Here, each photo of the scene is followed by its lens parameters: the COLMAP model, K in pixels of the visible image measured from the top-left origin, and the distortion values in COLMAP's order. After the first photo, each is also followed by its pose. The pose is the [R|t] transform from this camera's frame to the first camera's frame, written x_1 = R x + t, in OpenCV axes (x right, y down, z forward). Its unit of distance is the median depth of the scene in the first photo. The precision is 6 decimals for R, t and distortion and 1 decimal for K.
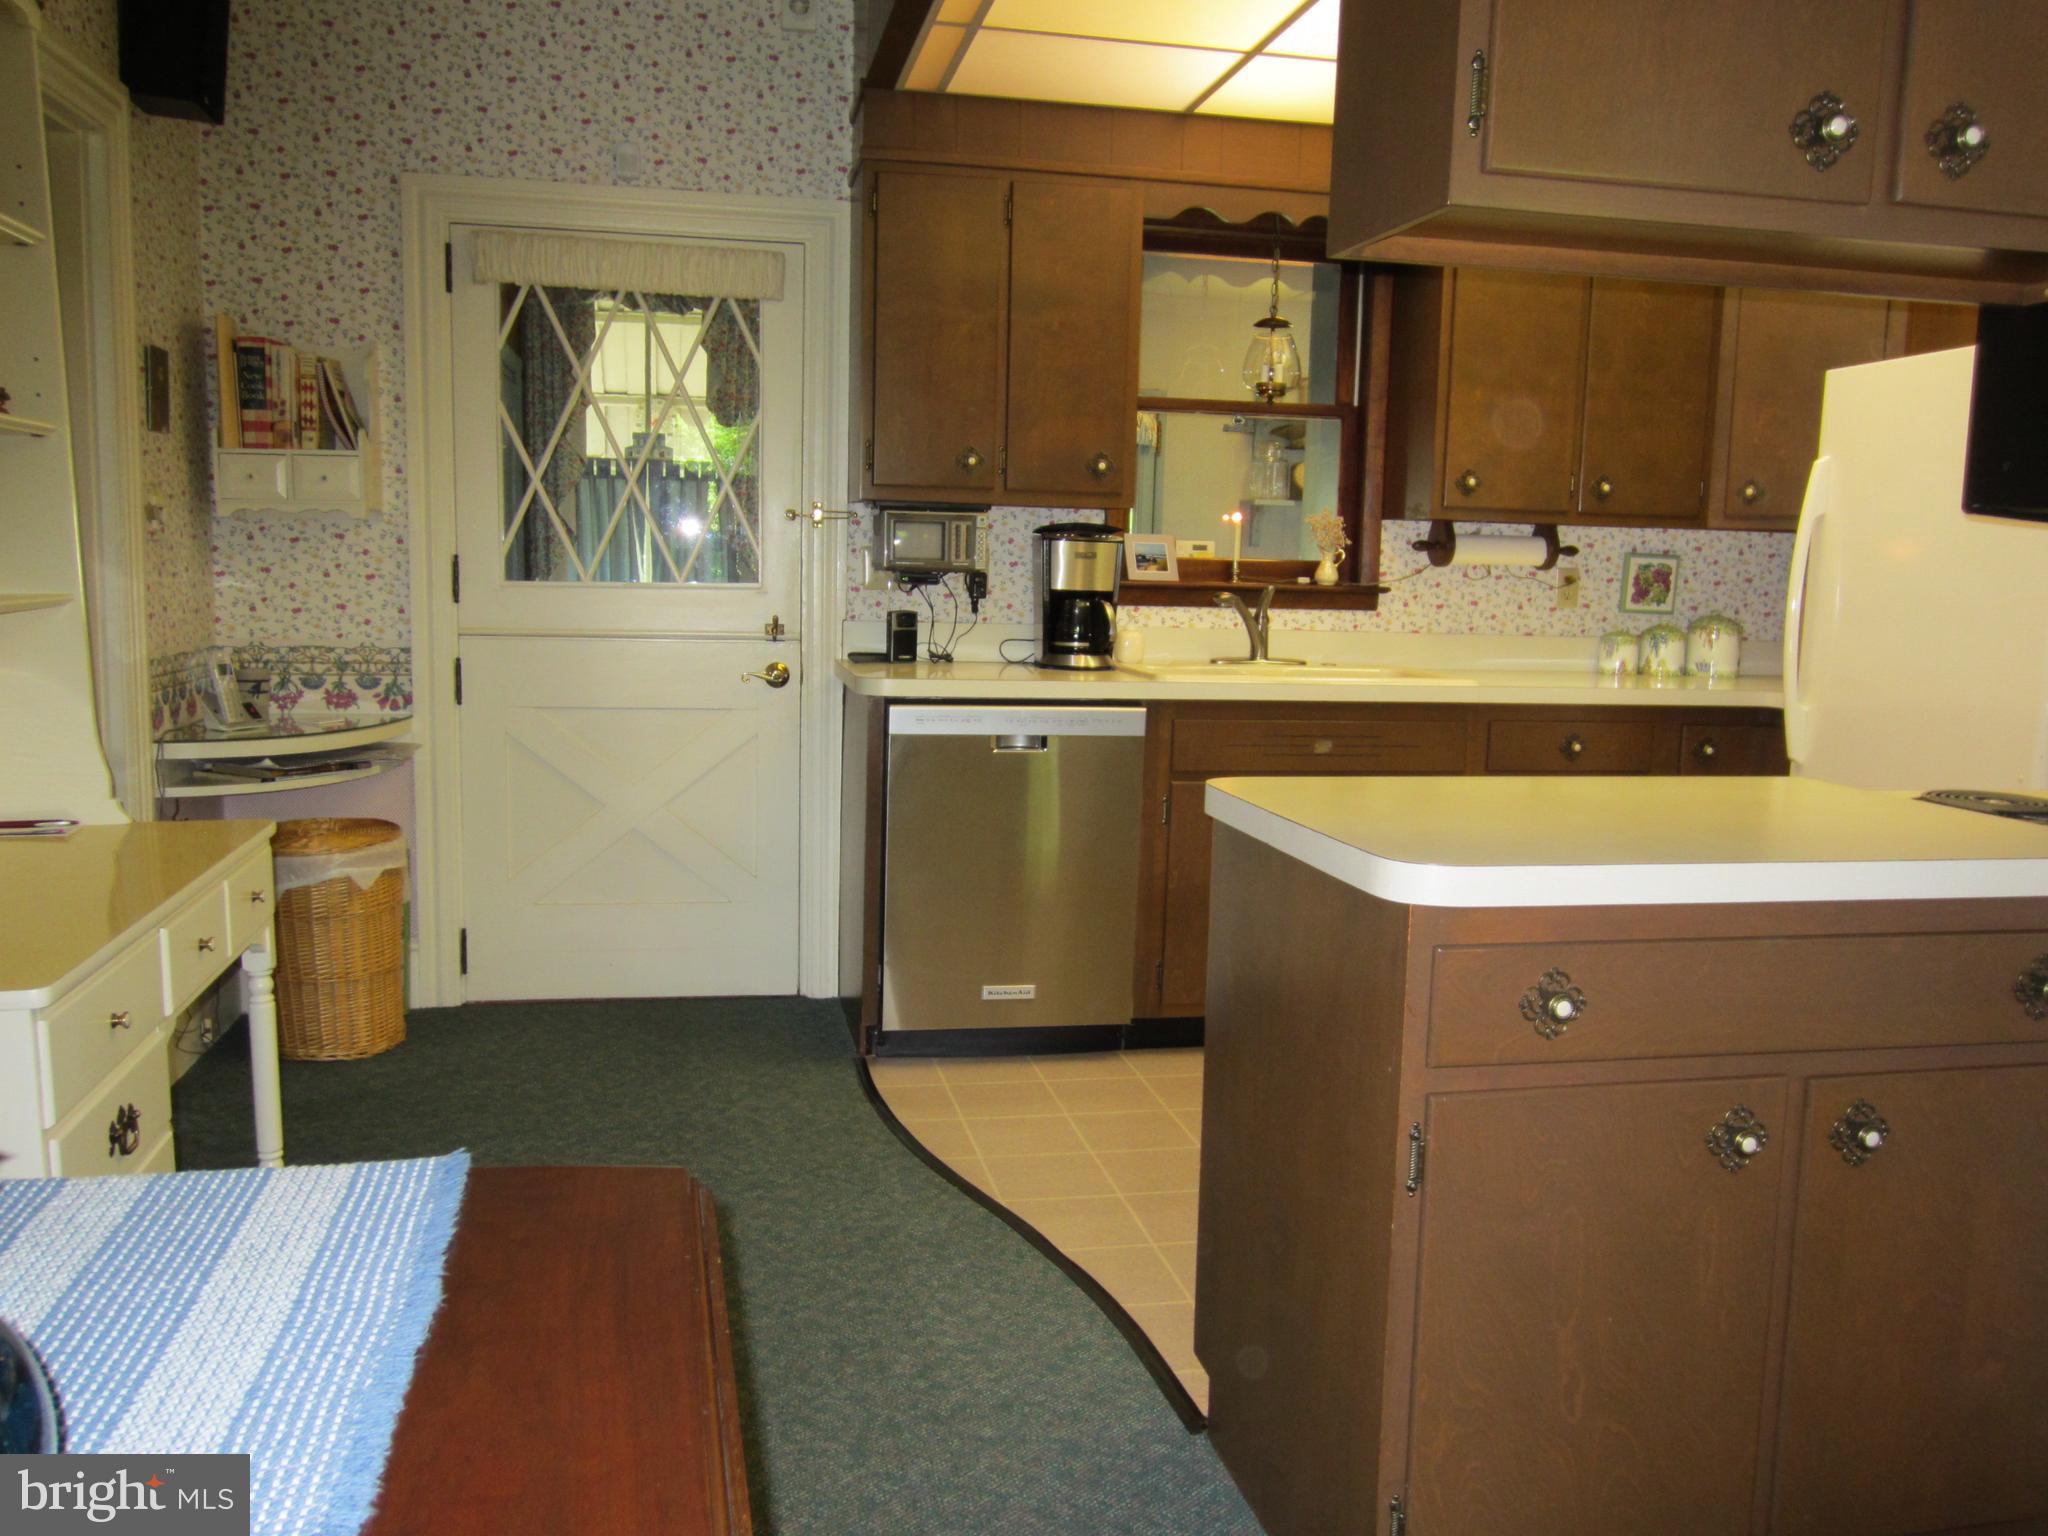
lens RADIAL K [[1702.4, 0, 1019.5], [0, 1702.4, 762.3], [0, 0, 1]] dist [-0.018927, -0.001033]
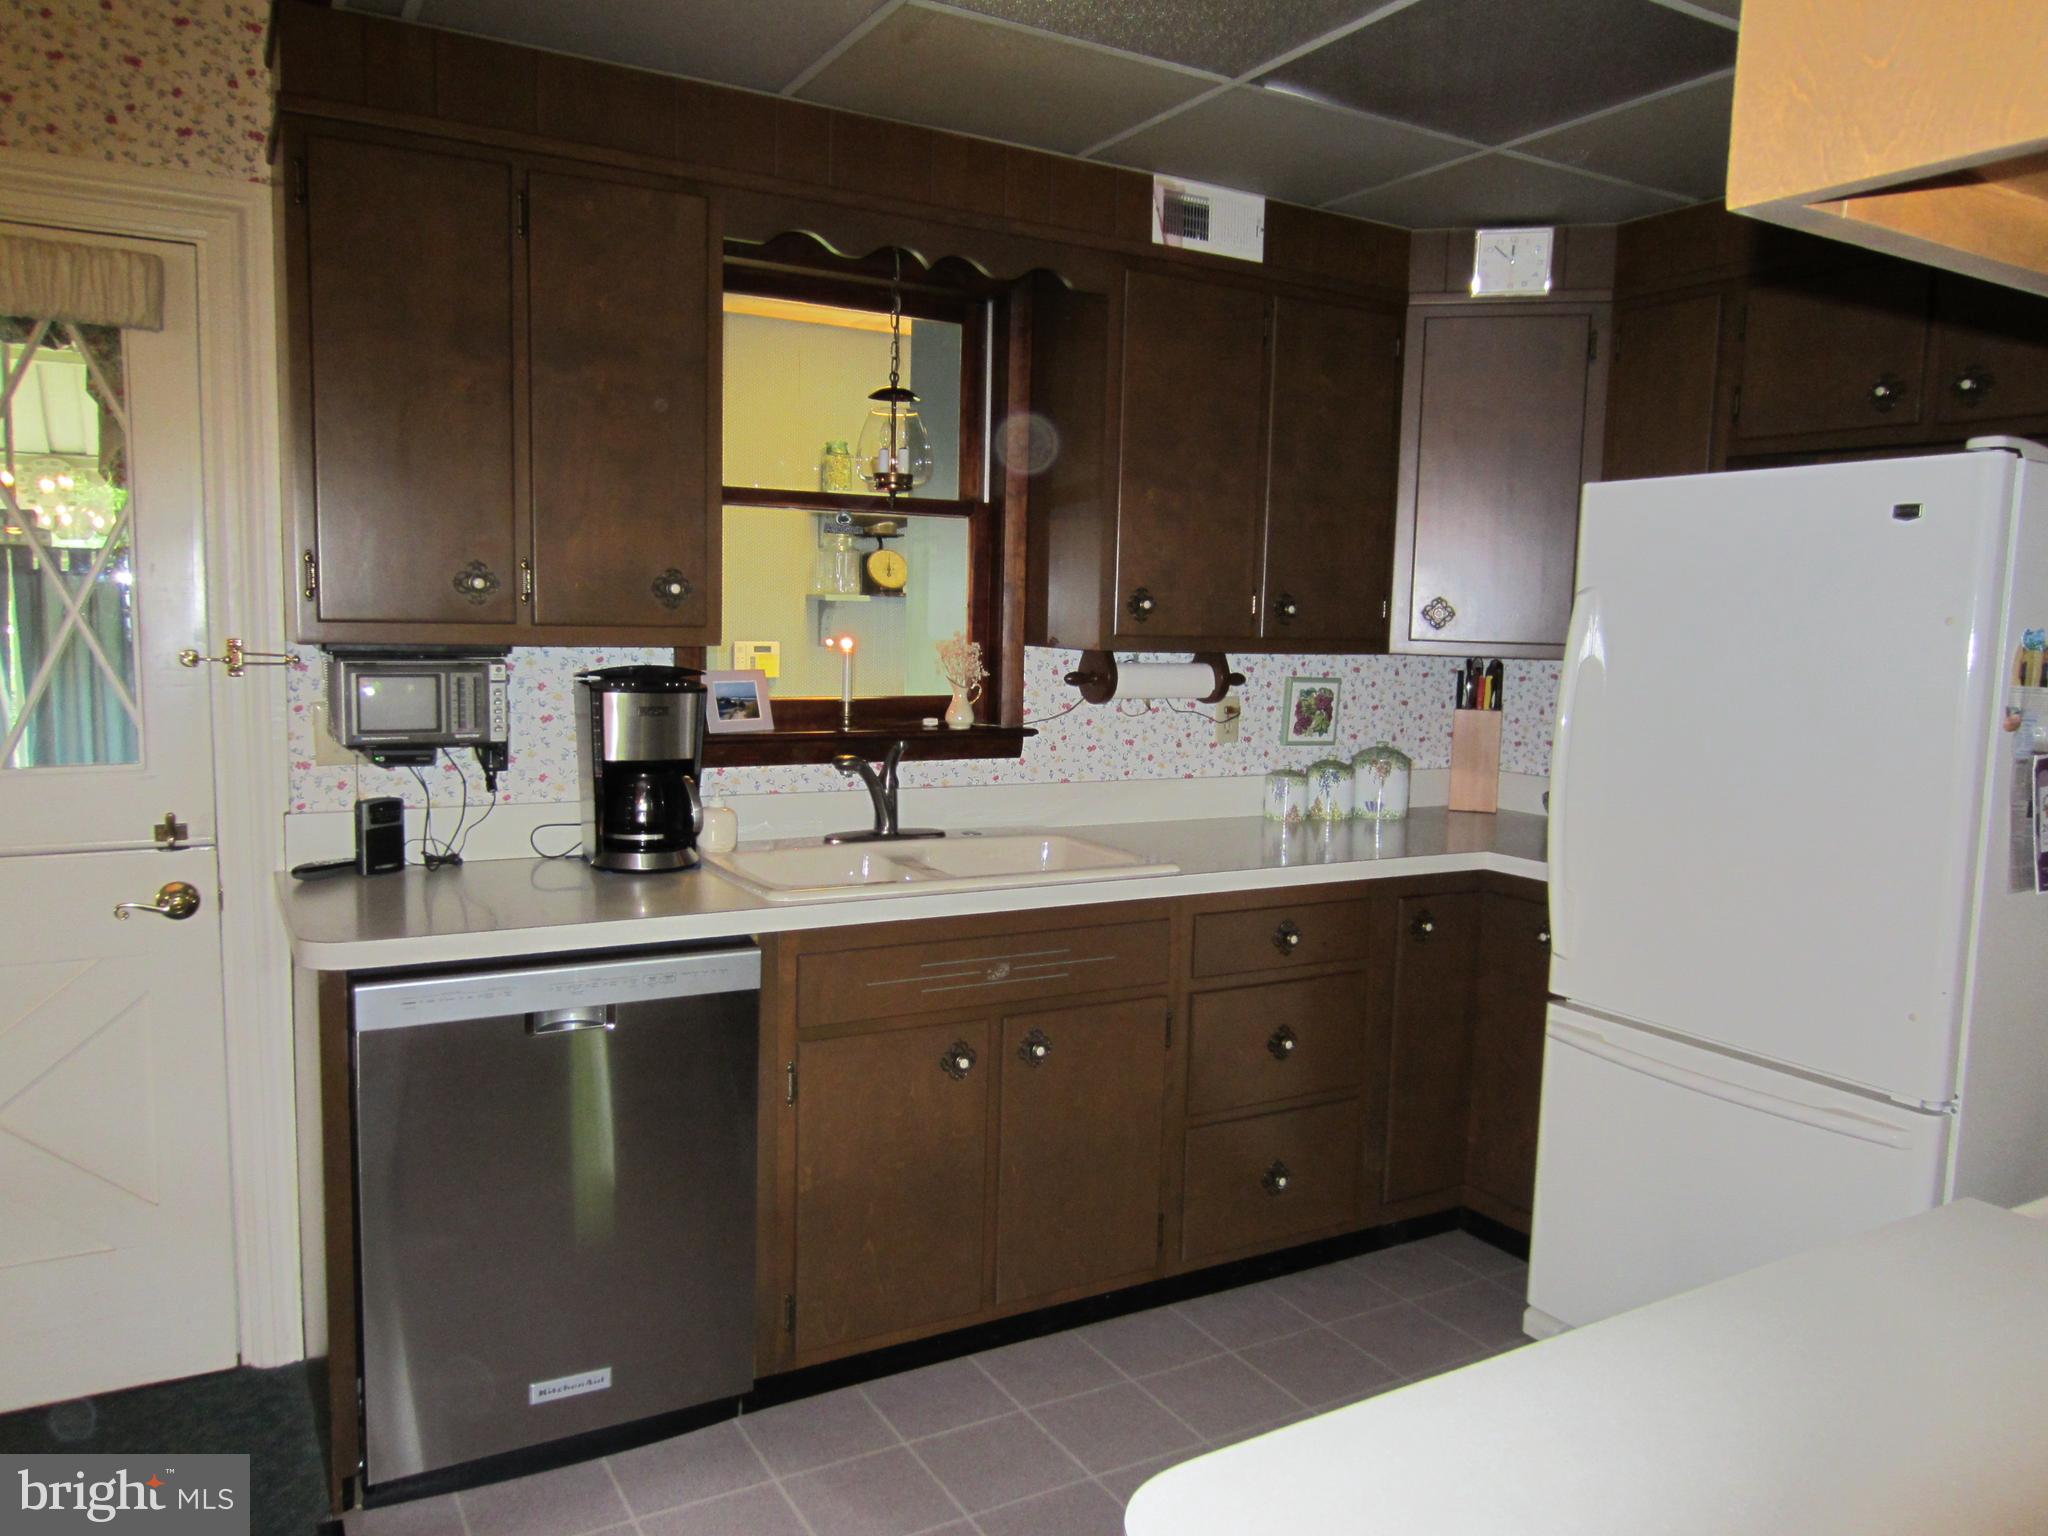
lens RADIAL K [[1474.2, 0, 1028.9], [0, 1474.2, 771.7], [0, 0, 1]] dist [-0.029721, 0.016742]
pose [[0.946998, -0.037198, 0.319077, -0.009128], [0.036098, 0.999304, 0.009364, -0.090450], [-0.319204, 0.002650, 0.947682, 0.344350]]
